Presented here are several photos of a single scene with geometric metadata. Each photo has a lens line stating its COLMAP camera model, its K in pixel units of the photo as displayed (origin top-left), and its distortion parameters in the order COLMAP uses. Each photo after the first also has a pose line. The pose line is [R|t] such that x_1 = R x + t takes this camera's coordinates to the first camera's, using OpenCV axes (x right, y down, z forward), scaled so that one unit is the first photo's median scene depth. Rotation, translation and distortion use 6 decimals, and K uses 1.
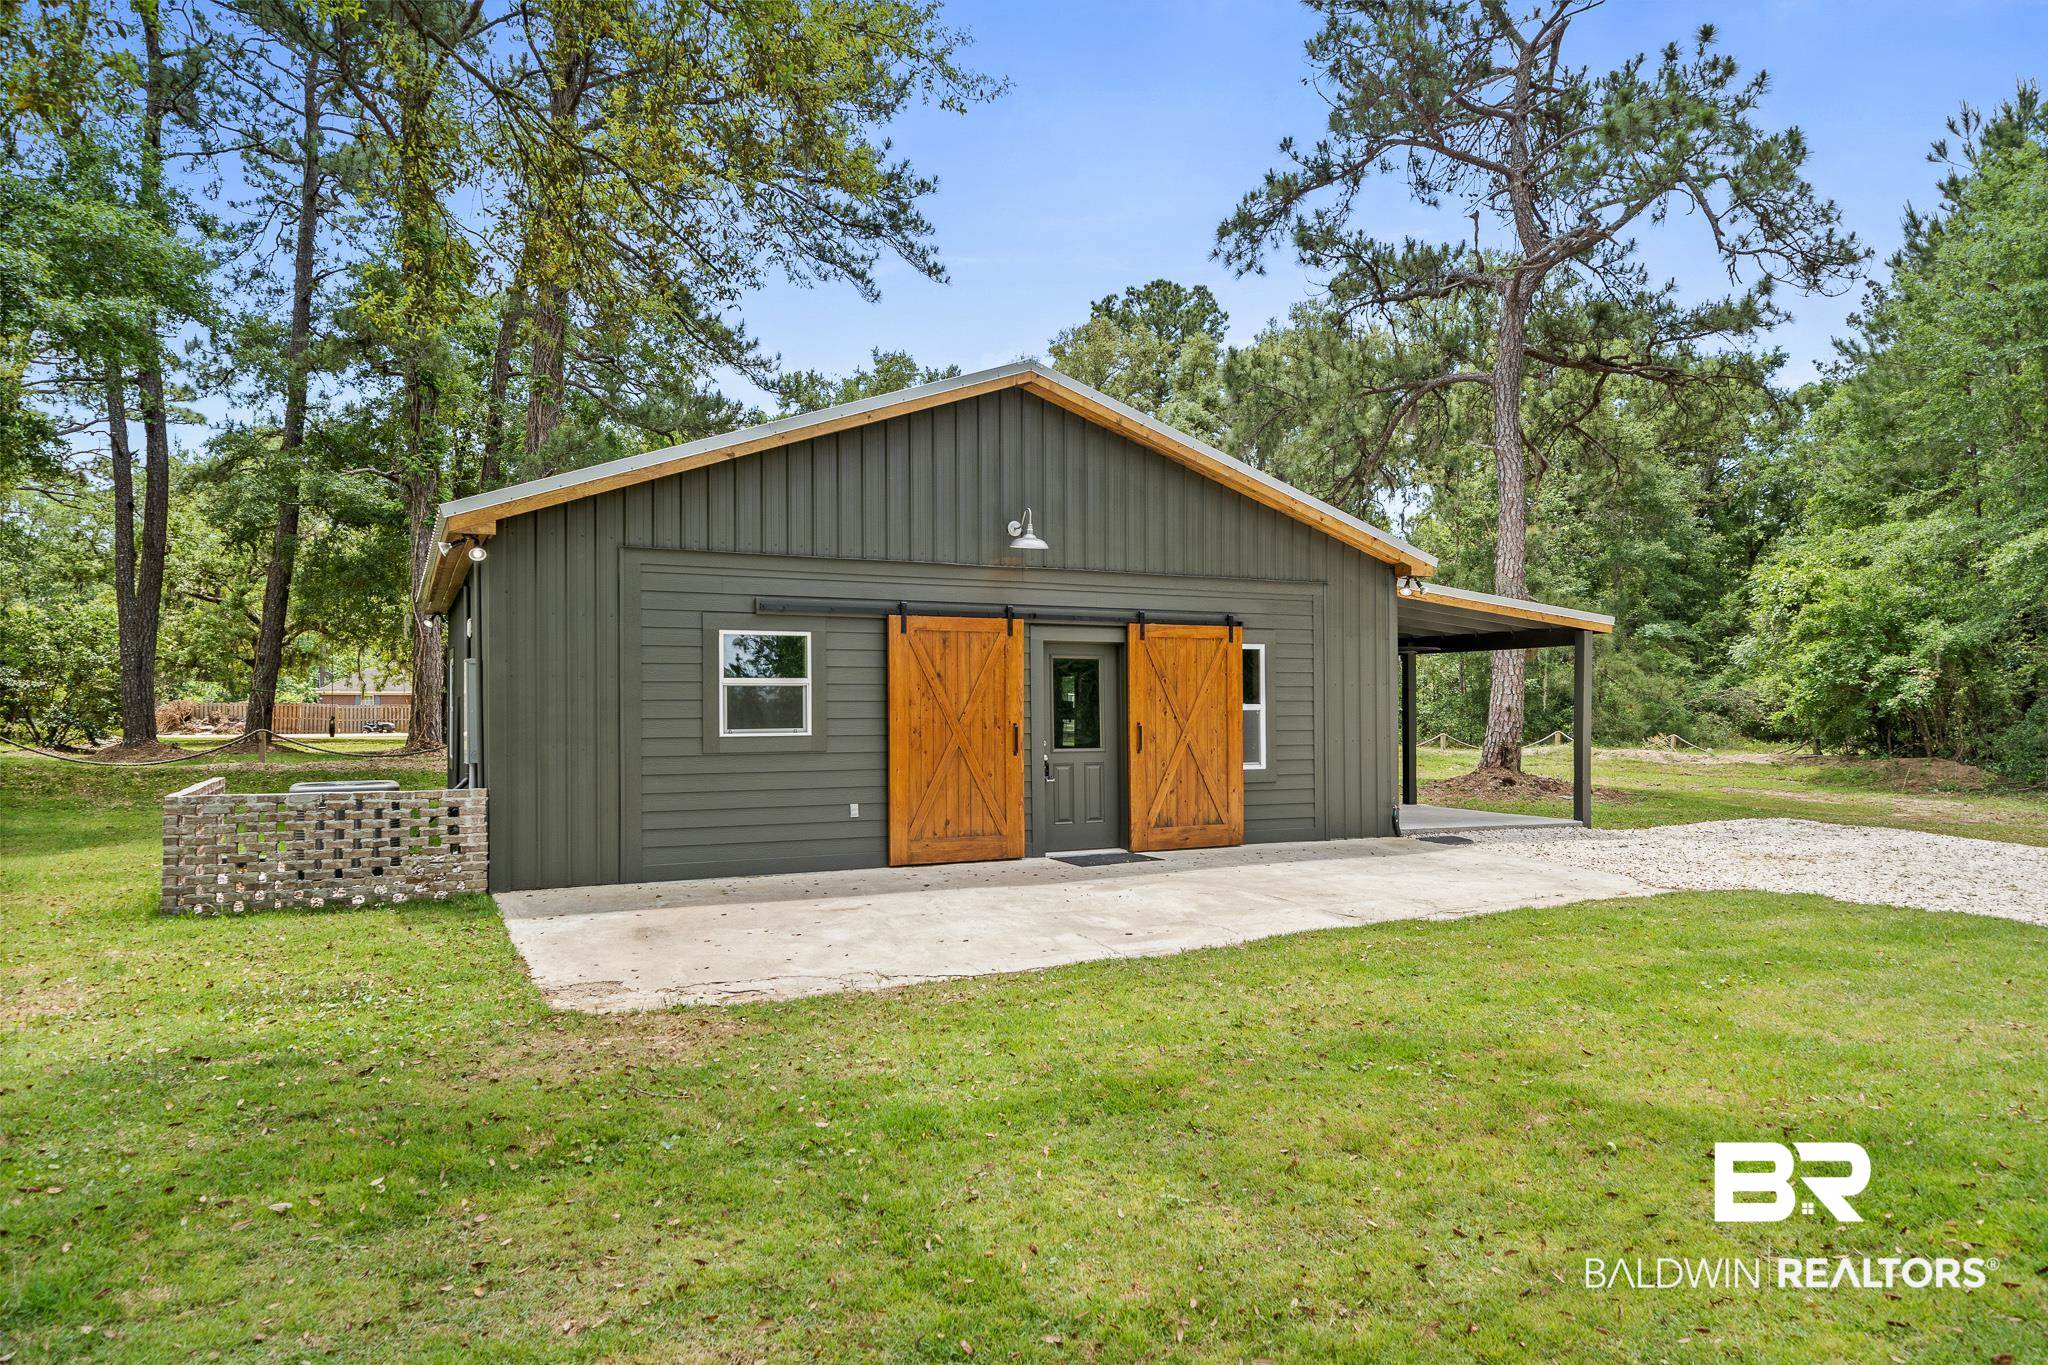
lens RADIAL K [[1299.0, 0, 1021.6], [0, 1299.0, 683.2], [0, 0, 1]] dist [-0.001530, 0.005062]
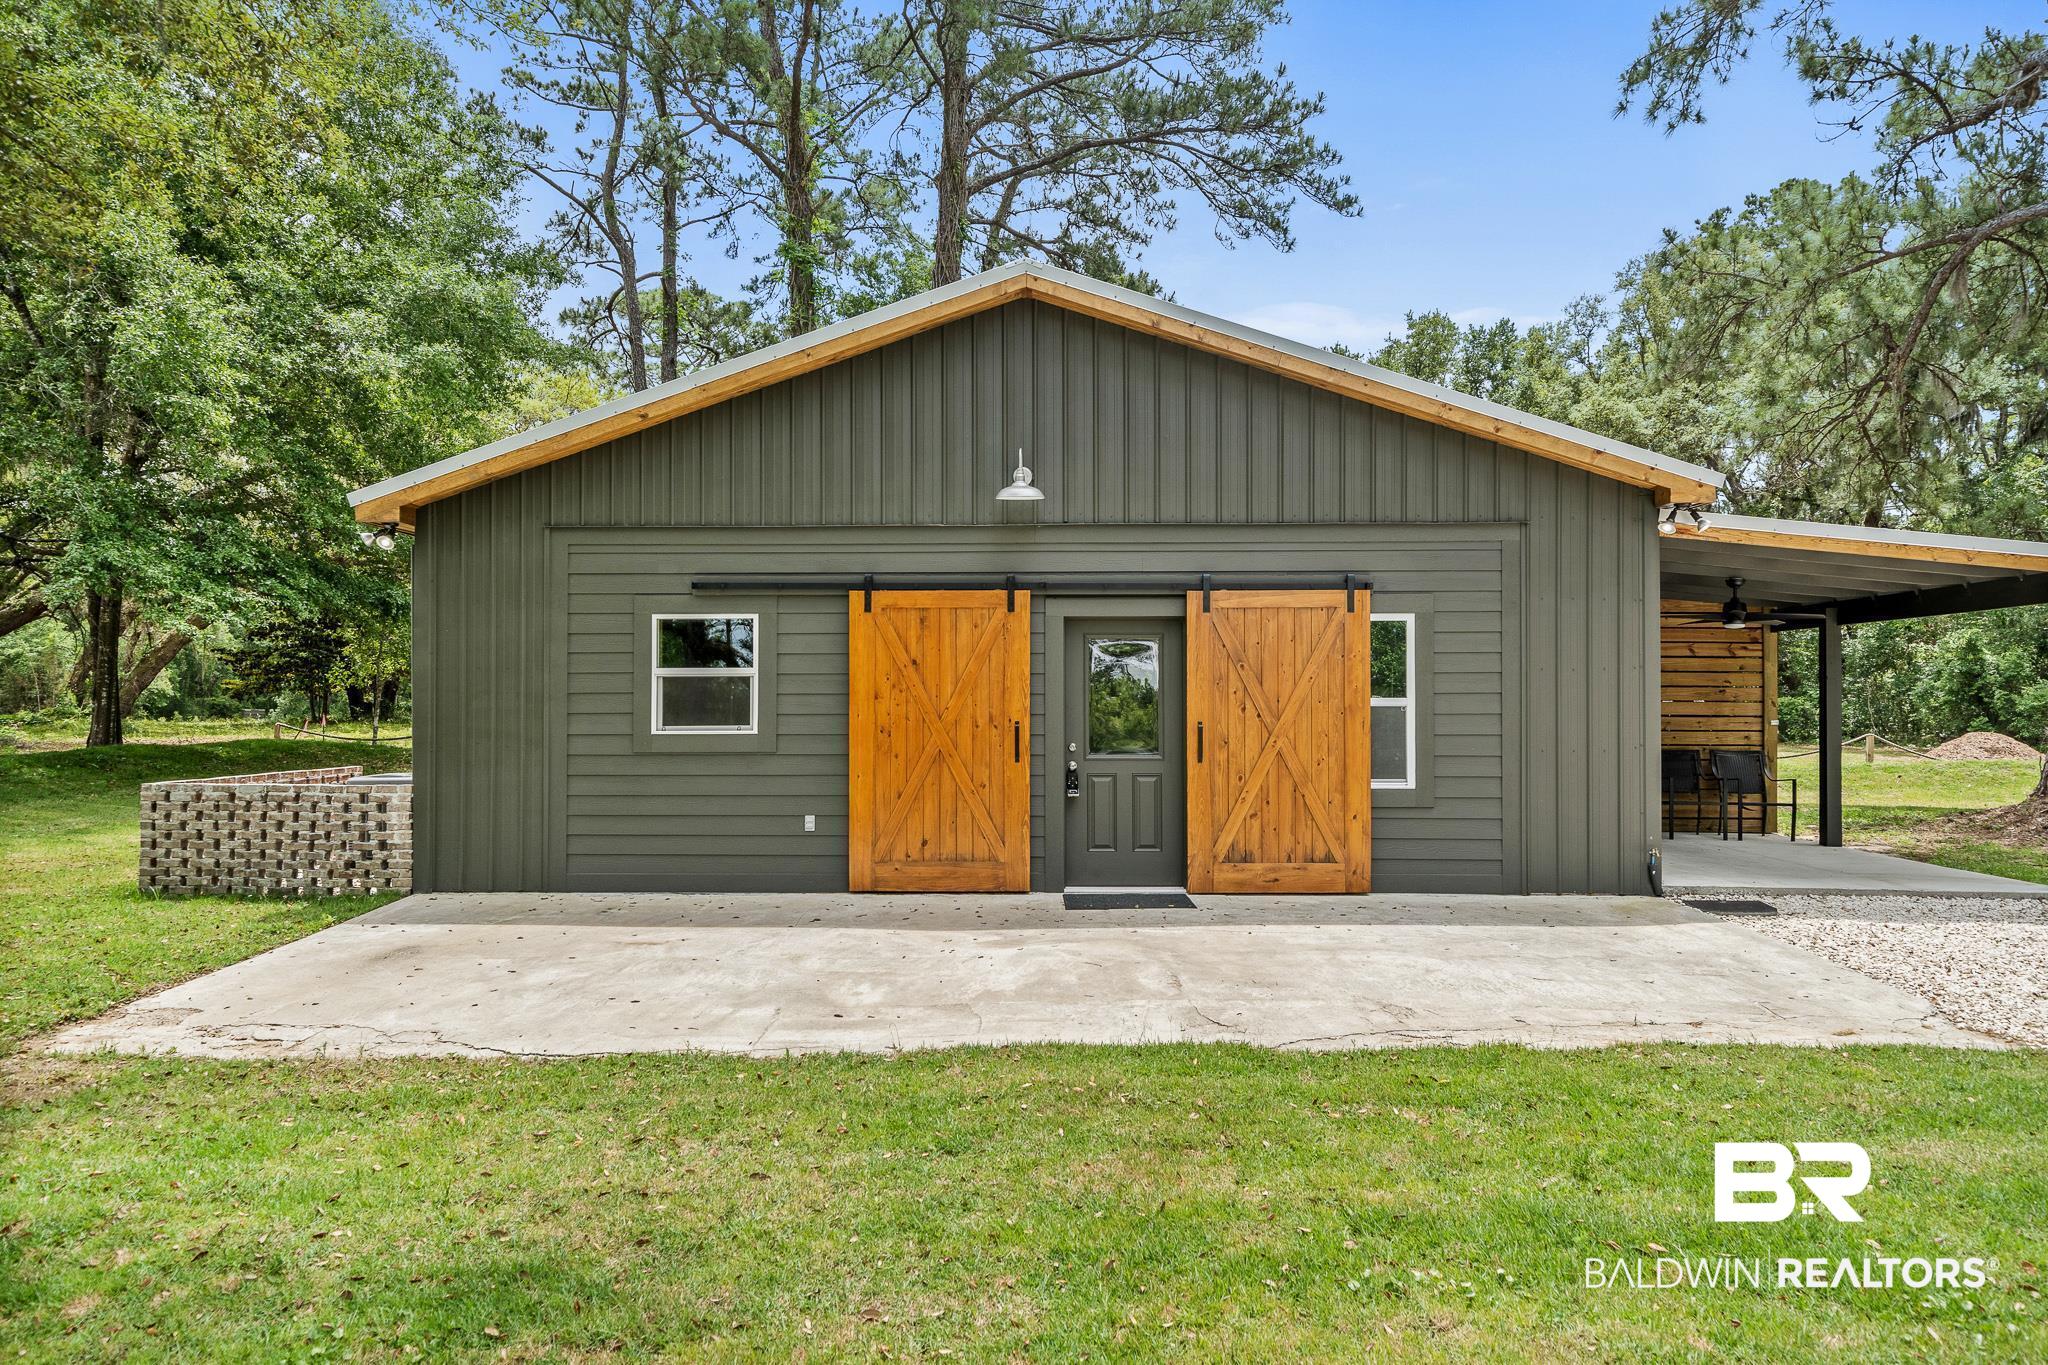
lens RADIAL K [[1299.0, 0, 1022.2], [0, 1299.0, 689.2], [0, 0, 1]] dist [-0.001530, 0.005062]
pose [[0.881563, -0.004269, -0.472047, 0.363781], [0.007469, 0.999960, 0.004904, 0.006950], [0.472007, -0.007849, 0.881560, 0.295173]]
